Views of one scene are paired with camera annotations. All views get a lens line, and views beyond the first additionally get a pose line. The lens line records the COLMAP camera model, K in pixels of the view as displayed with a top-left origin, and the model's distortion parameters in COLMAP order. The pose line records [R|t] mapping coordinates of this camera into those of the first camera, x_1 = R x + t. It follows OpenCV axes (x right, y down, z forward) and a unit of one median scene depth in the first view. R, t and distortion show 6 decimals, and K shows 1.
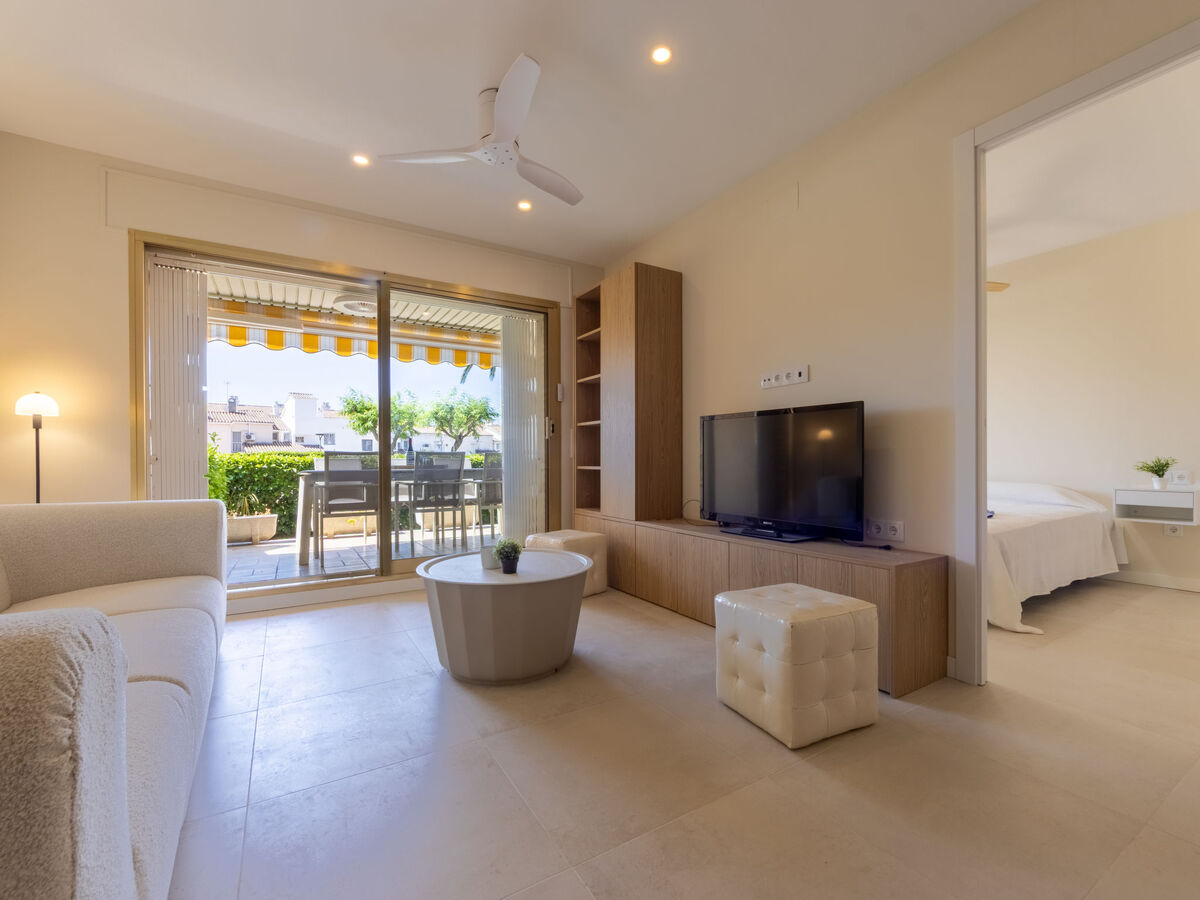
lens RADIAL K [[520.1, 0, 612.6], [0, 520.1, 467.5], [0, 0, 1]] dist [-0.002945, -0.002424]
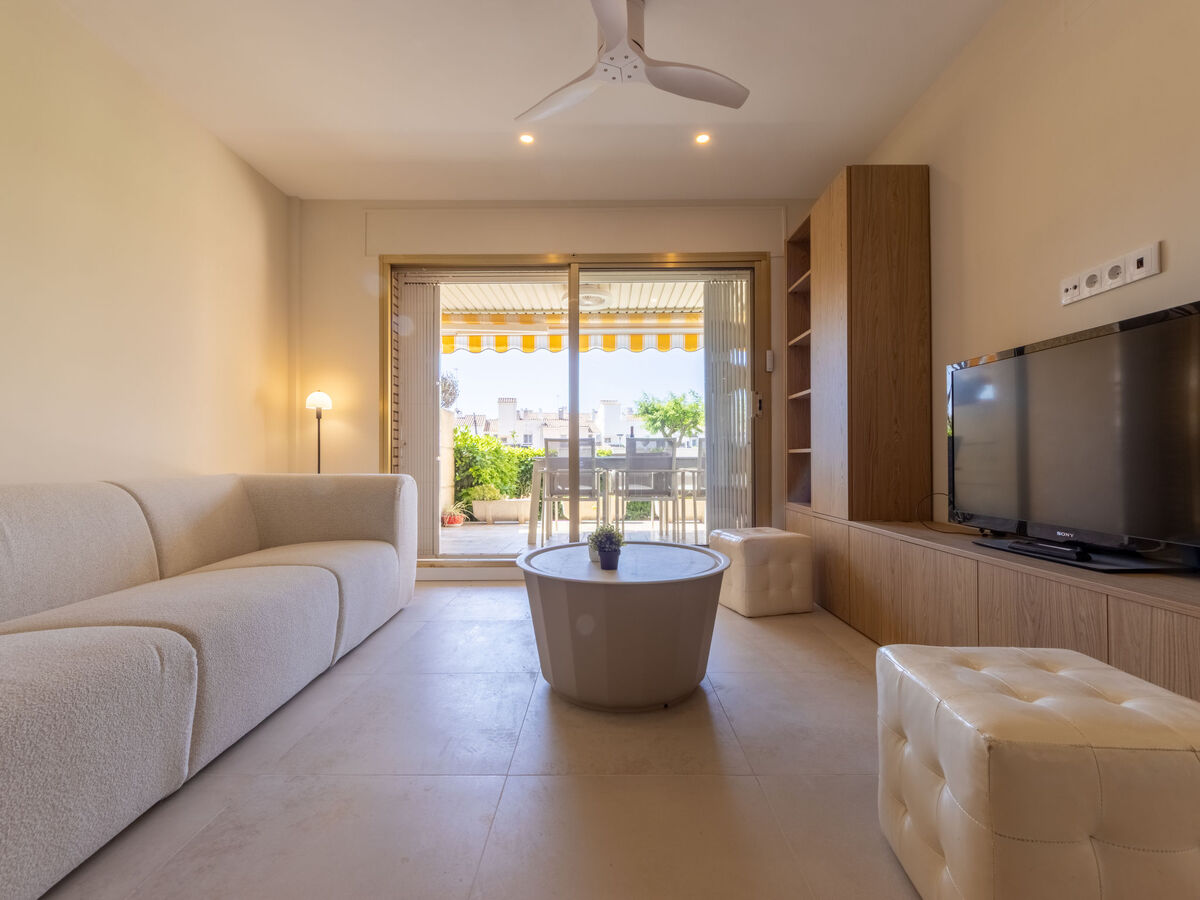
lens RADIAL K [[520.1, 0, 602.2], [0, 520.1, 457.5], [0, 0, 1]] dist [-0.002945, -0.002424]
pose [[0.844510, -0.002731, -0.535533, 0.102313], [-0.006090, 0.999873, -0.014702, 0.020080], [0.535506, 0.015678, 0.844386, 0.146188]]
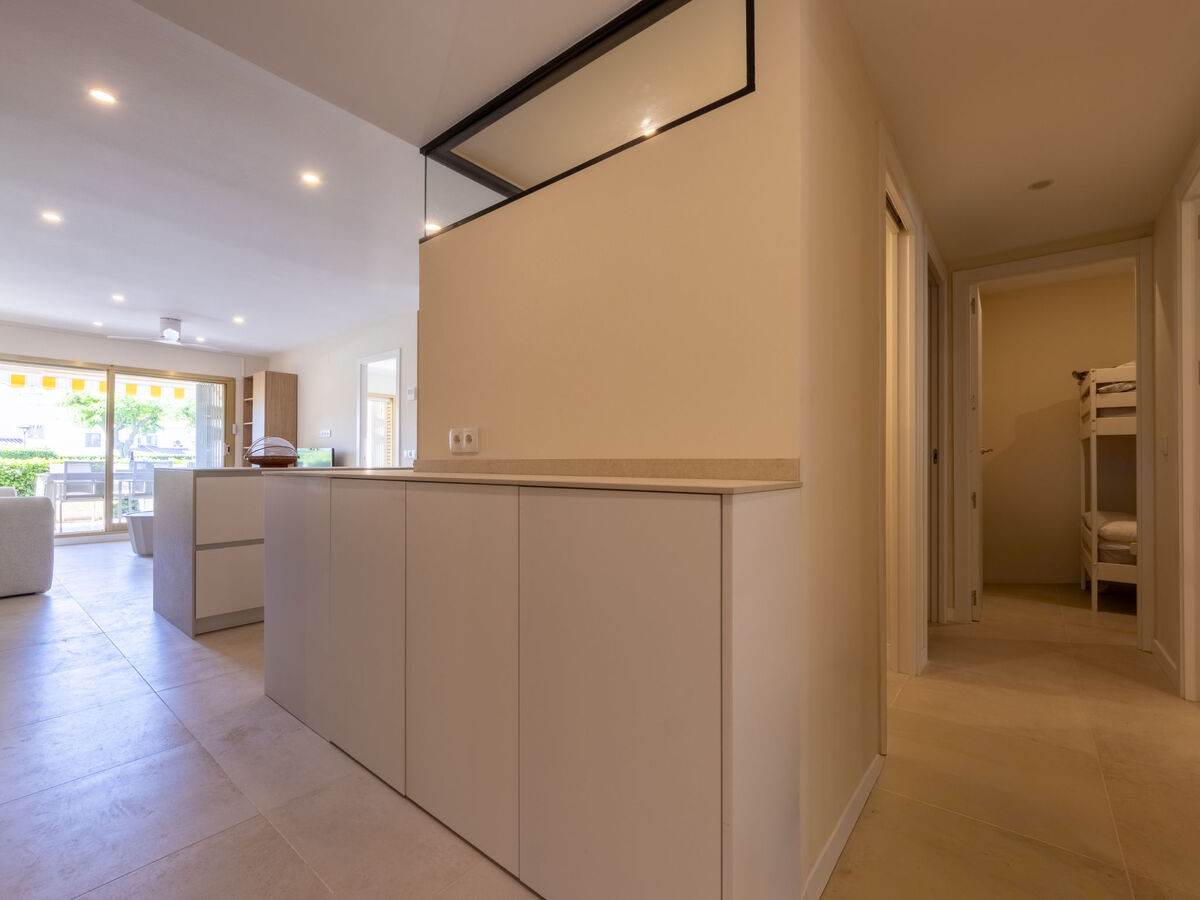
lens RADIAL K [[520.1, 0, 610.7], [0, 520.1, 456.9], [0, 0, 1]] dist [-0.002945, -0.002424]
pose [[0.940944, 0.008088, 0.338467, 0.452303], [-0.002224, 0.999841, -0.017708, -0.017943], [-0.338556, 0.015909, 0.940812, -0.981399]]
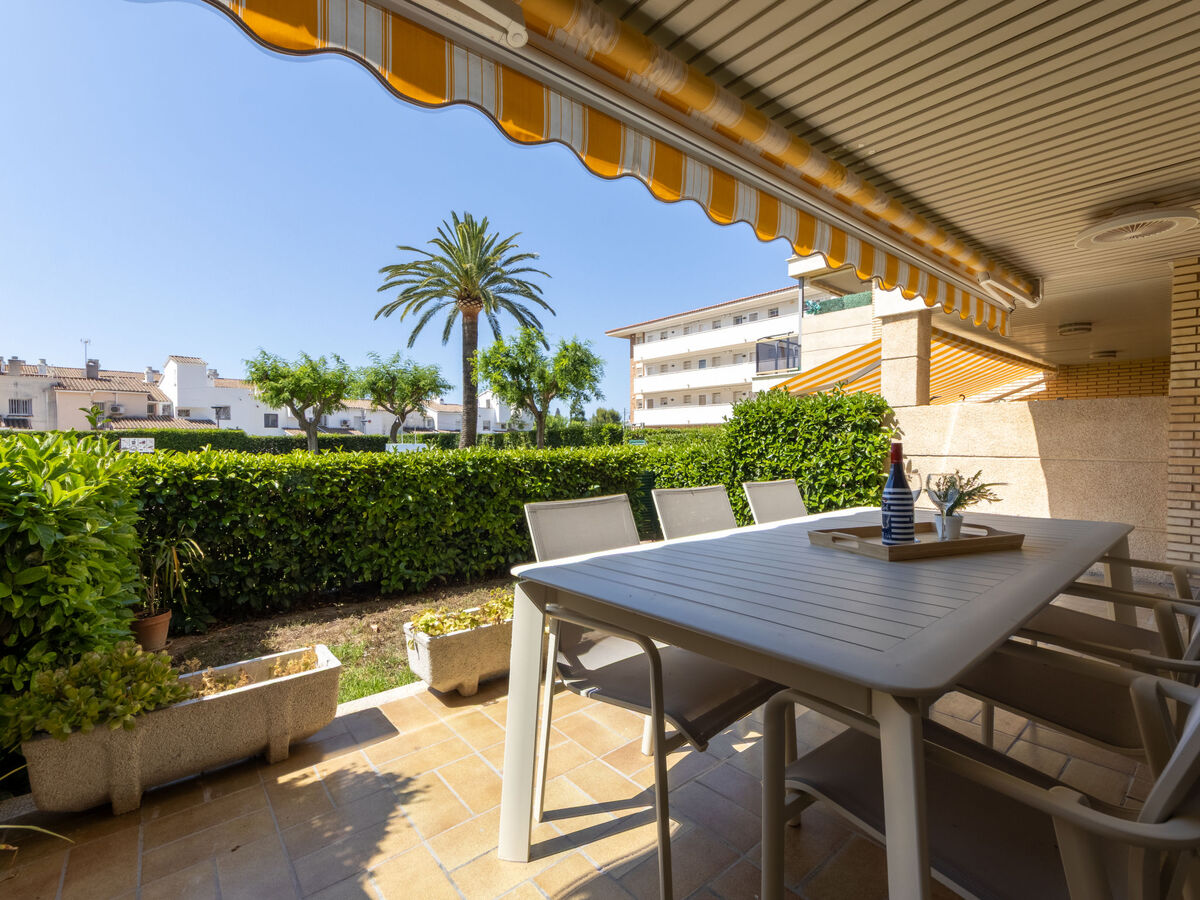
lens RADIAL K [[520.1, 0, 608.3], [0, 520.1, 442.9], [0, 0, 1]] dist [-0.002945, -0.002424]
pose [[0.987735, 0.001211, 0.156135, -0.665027], [-0.001044, 0.999999, -0.001148, -0.060922], [-0.156136, 0.000971, 0.987735, 0.810334]]
